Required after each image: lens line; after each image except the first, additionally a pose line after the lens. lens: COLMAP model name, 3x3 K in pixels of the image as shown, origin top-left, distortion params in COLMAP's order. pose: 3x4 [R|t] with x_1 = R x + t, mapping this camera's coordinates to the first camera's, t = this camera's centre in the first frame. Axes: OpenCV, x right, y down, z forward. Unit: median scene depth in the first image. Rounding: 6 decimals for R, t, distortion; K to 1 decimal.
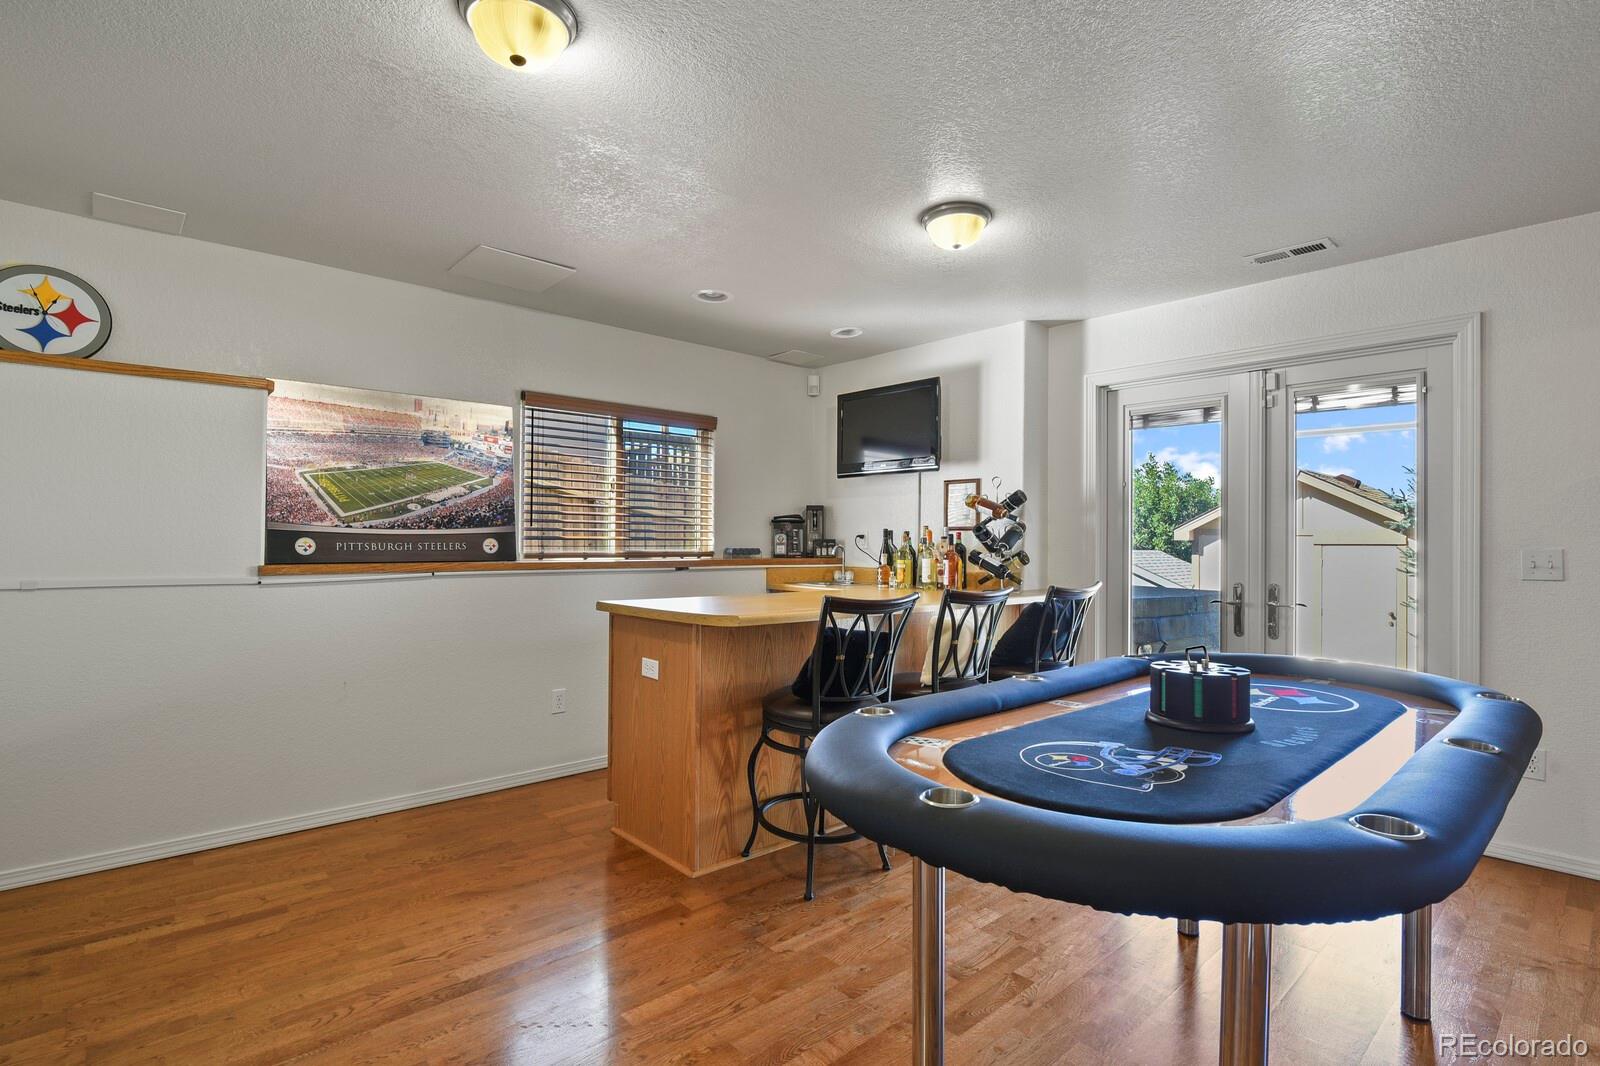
lens RADIAL K [[772.2, 0, 807.3], [0, 772.2, 537.8], [0, 0, 1]] dist [0.002641, 0.000161]
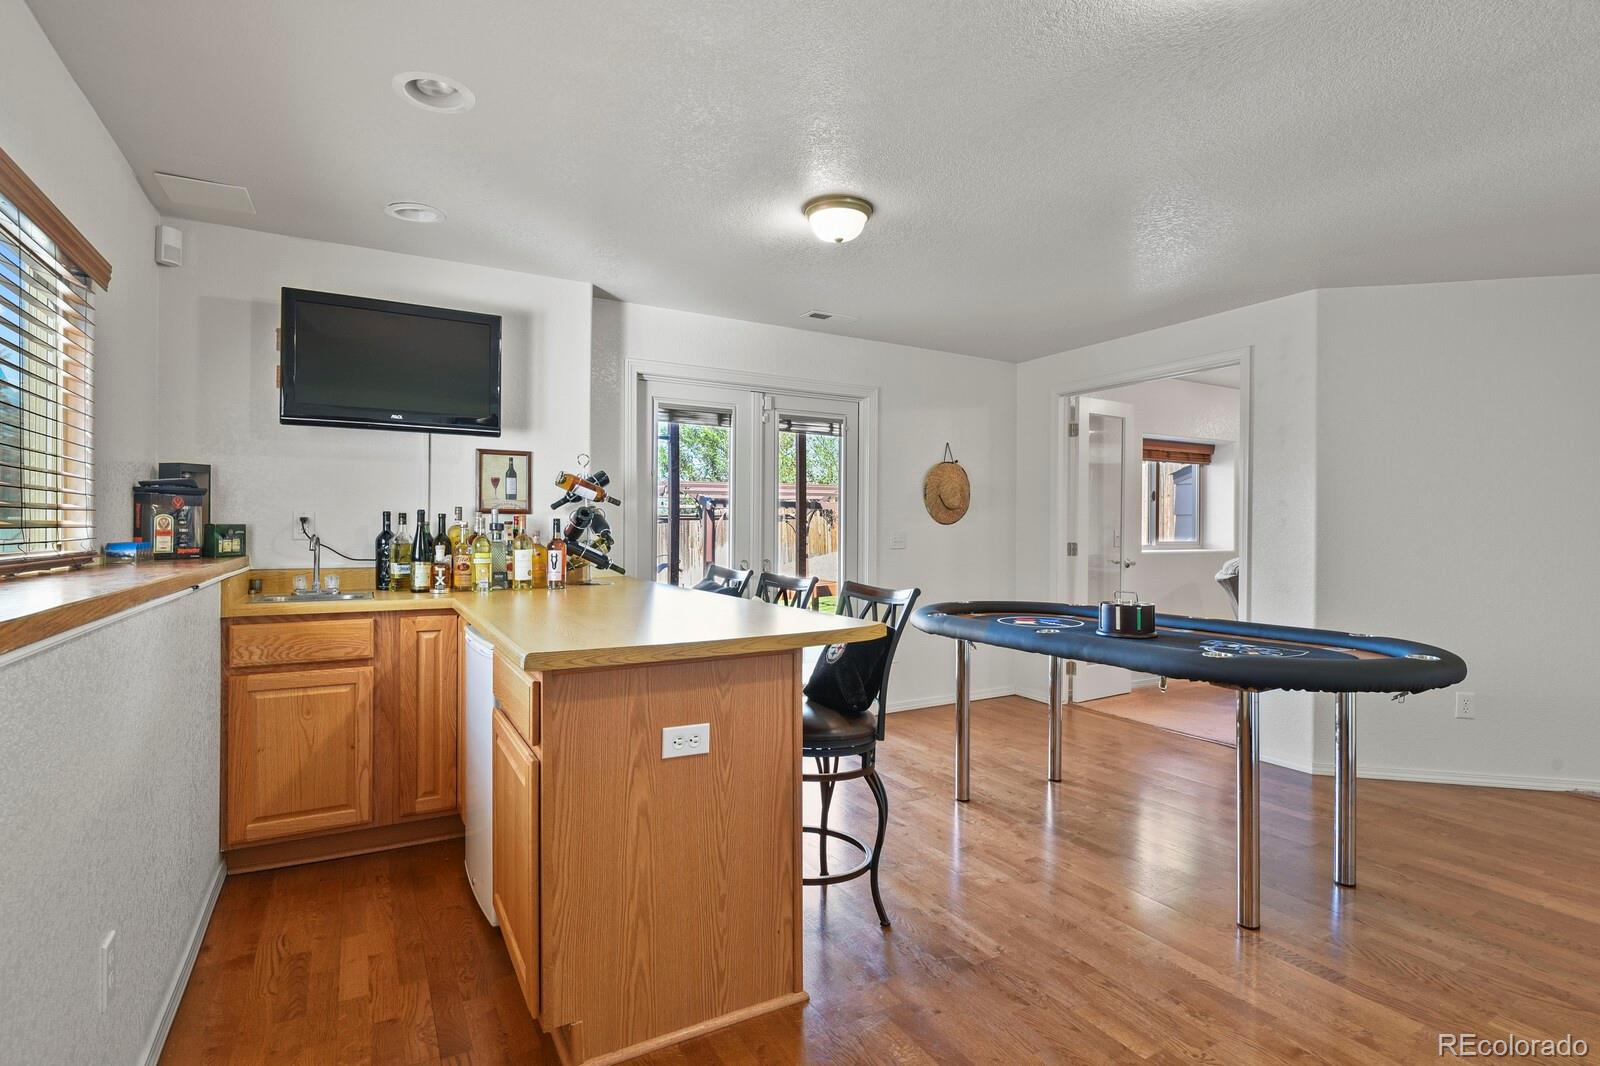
lens RADIAL K [[772.2, 0, 806.4], [0, 772.2, 530.1], [0, 0, 1]] dist [0.002641, 0.000161]
pose [[0.224941, -0.010211, 0.974319, -0.562868], [-0.006075, 0.999911, 0.011882, -0.004051], [-0.974353, -0.008592, 0.224859, 0.557787]]
